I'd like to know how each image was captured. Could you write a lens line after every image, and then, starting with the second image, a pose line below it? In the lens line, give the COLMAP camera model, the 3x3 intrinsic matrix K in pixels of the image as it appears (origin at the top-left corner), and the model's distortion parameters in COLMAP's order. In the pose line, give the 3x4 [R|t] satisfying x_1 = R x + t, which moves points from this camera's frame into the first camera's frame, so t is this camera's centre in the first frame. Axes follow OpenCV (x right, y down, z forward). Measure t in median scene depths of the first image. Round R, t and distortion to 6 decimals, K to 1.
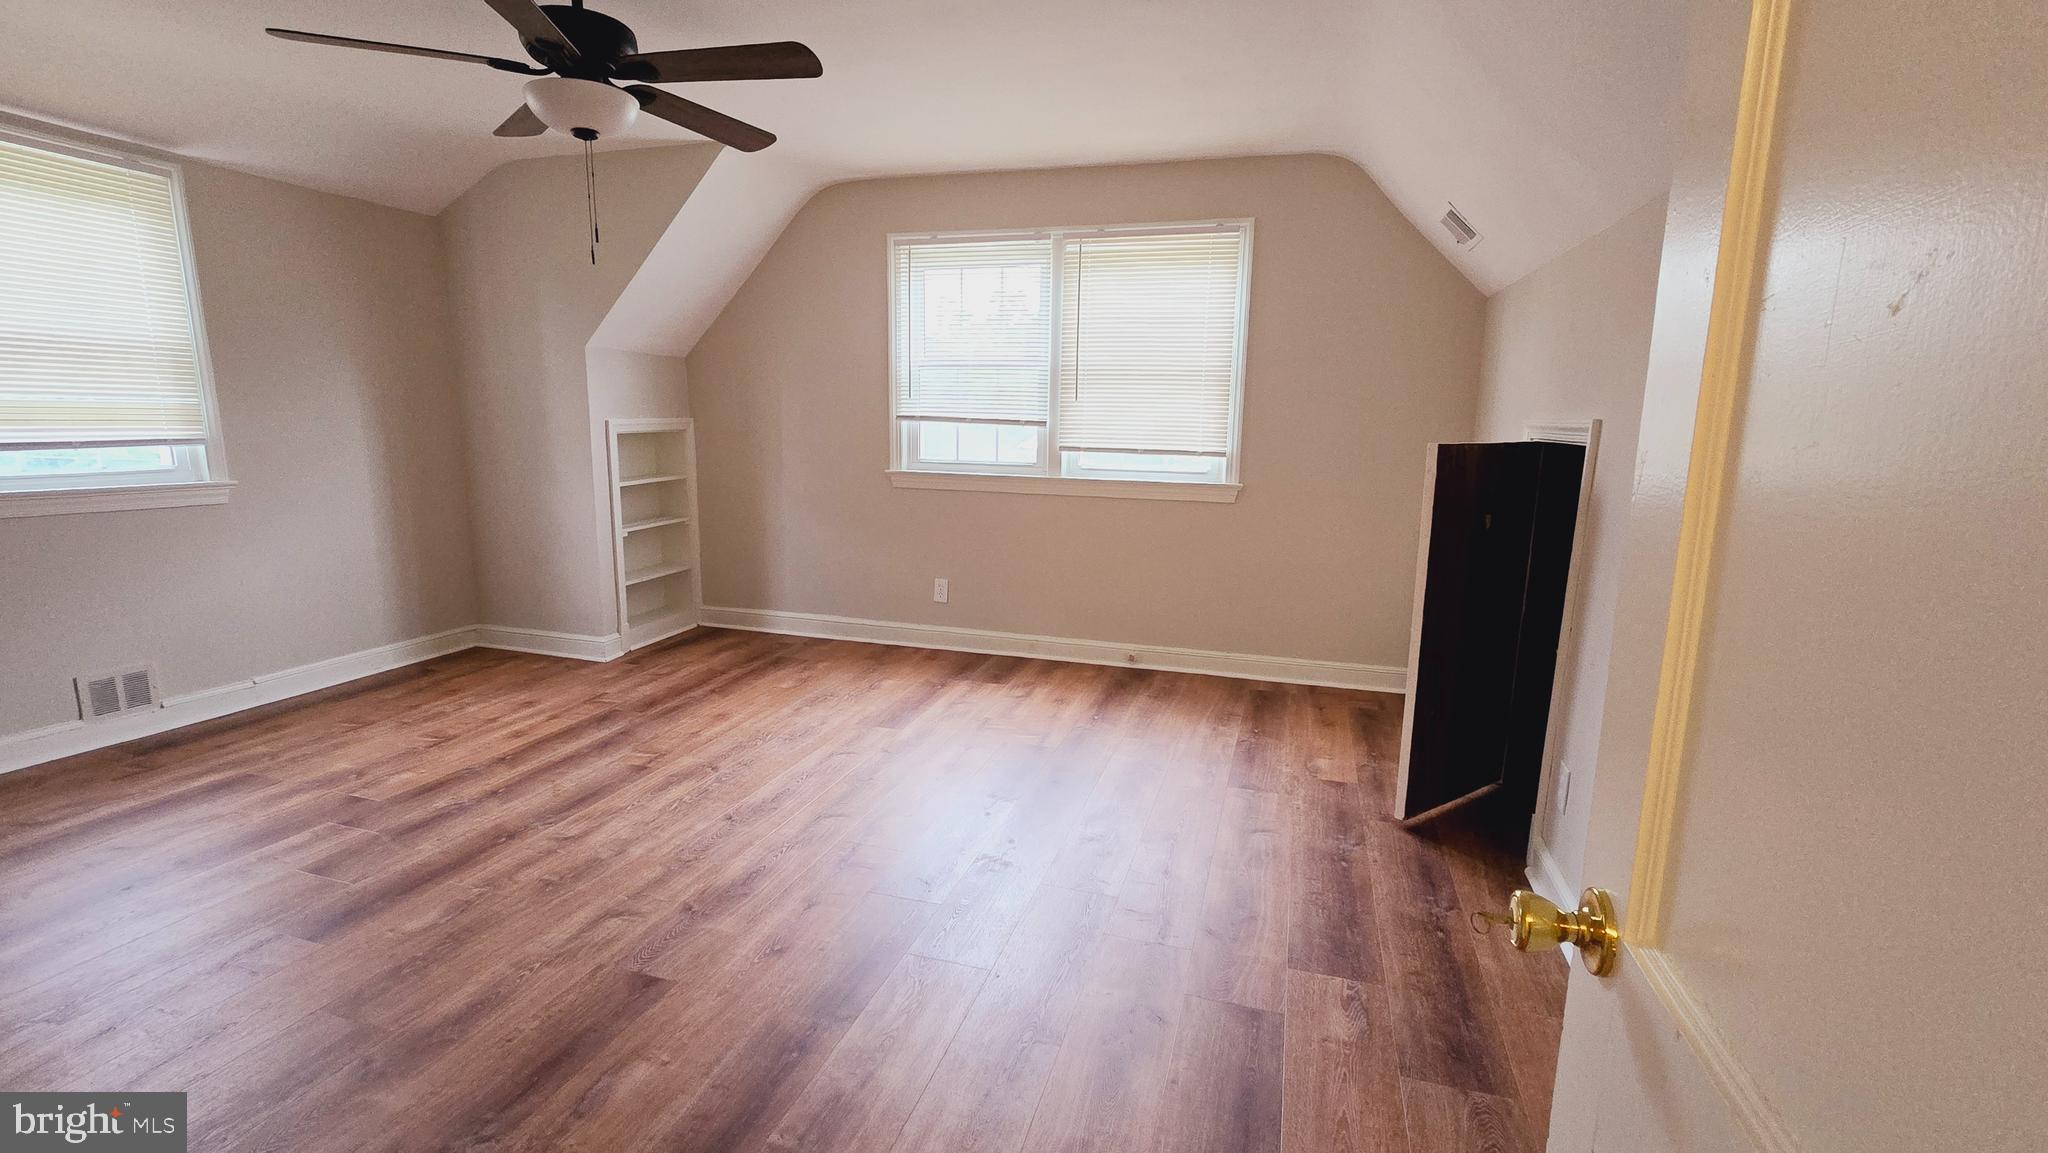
lens RADIAL K [[910.2, 0, 1009.6], [0, 910.2, 579.7], [0, 0, 1]] dist [0.002455, 0.000395]
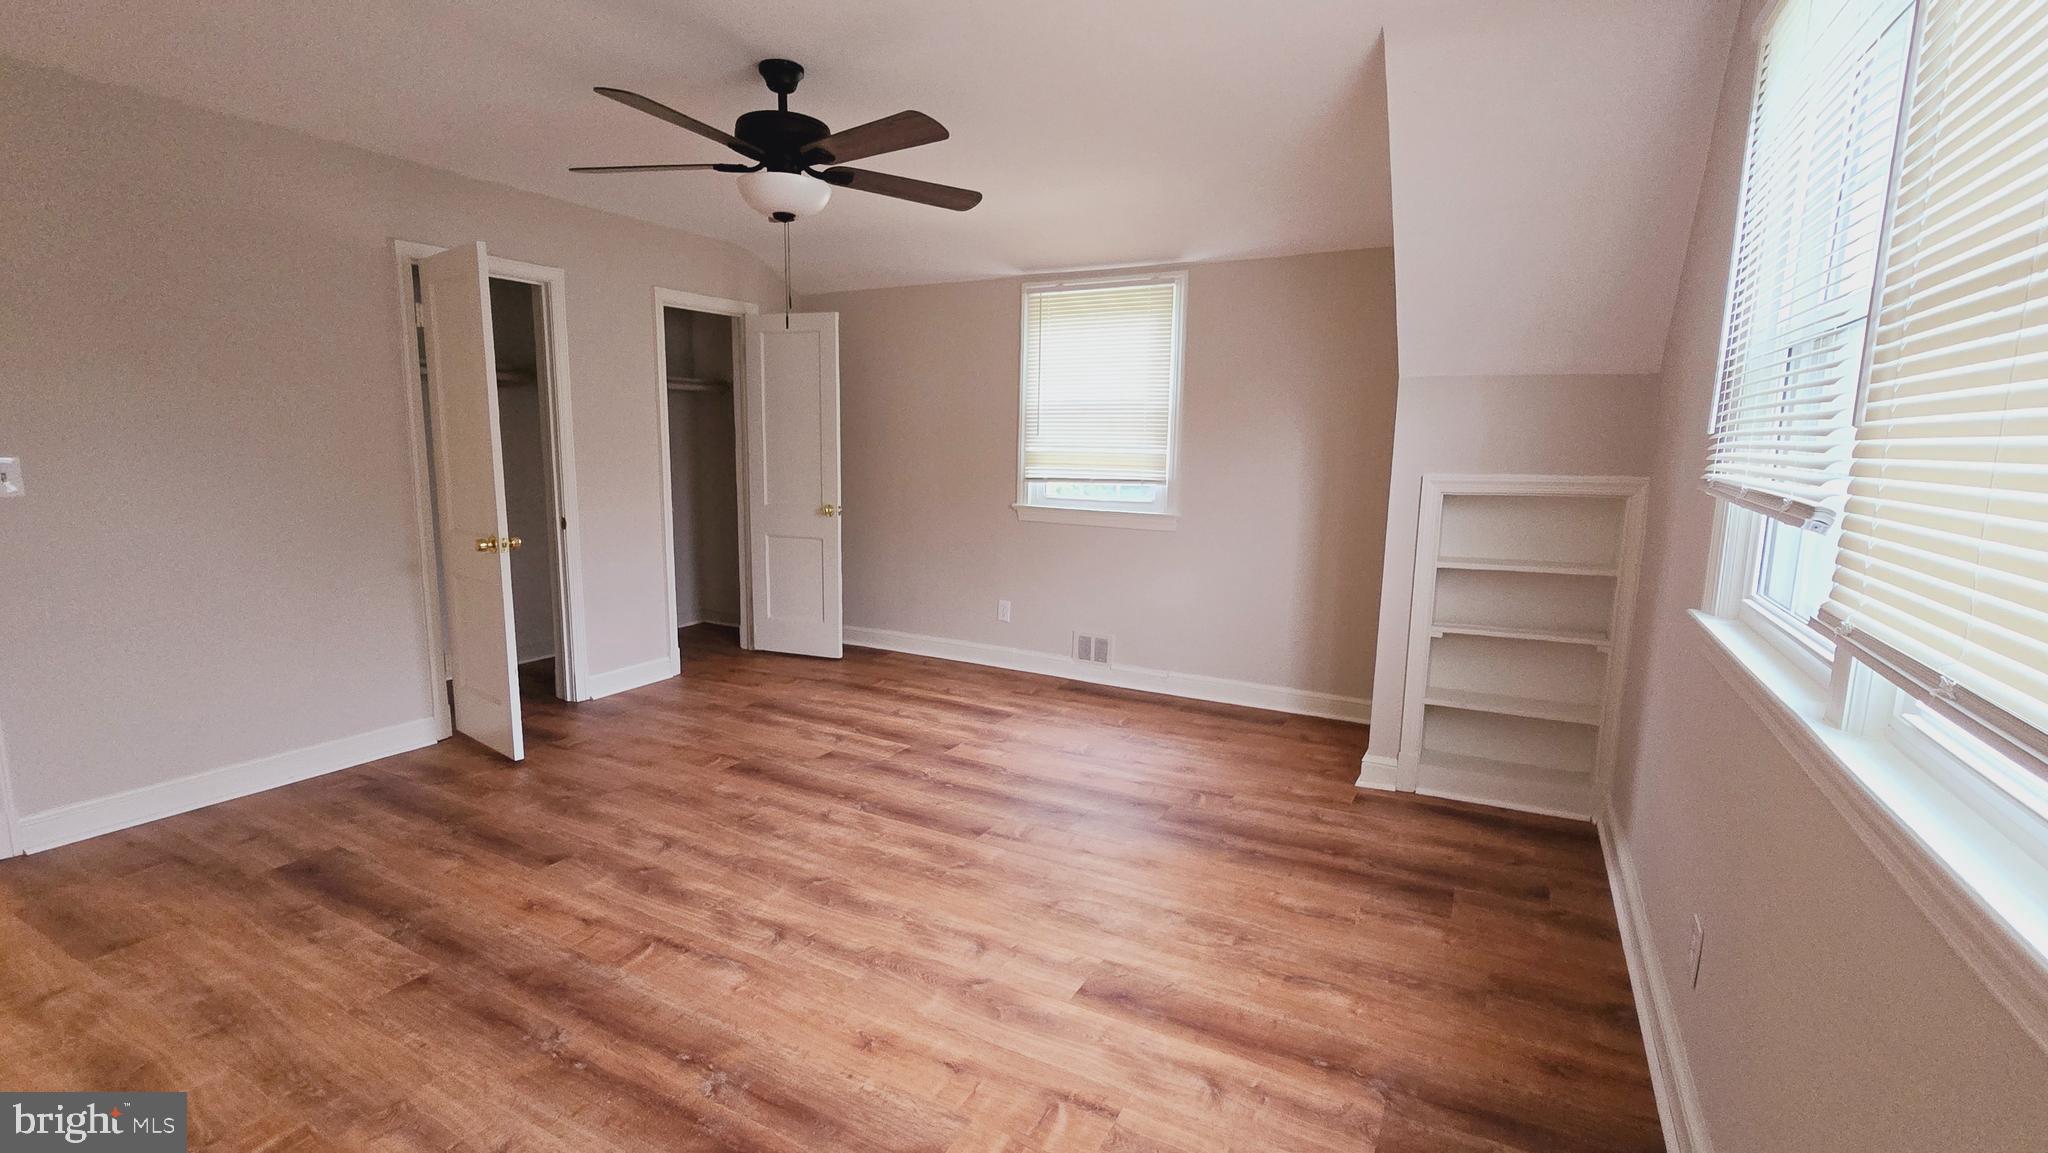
lens RADIAL K [[910.2, 0, 1009.6], [0, 910.2, 579.7], [0, 0, 1]] dist [0.002455, 0.000395]
pose [[-0.200050, 0.129817, -0.971148, 0.451411], [-0.189178, 0.967415, 0.168288, -0.201861], [0.961349, 0.217385, -0.168972, 1.079306]]
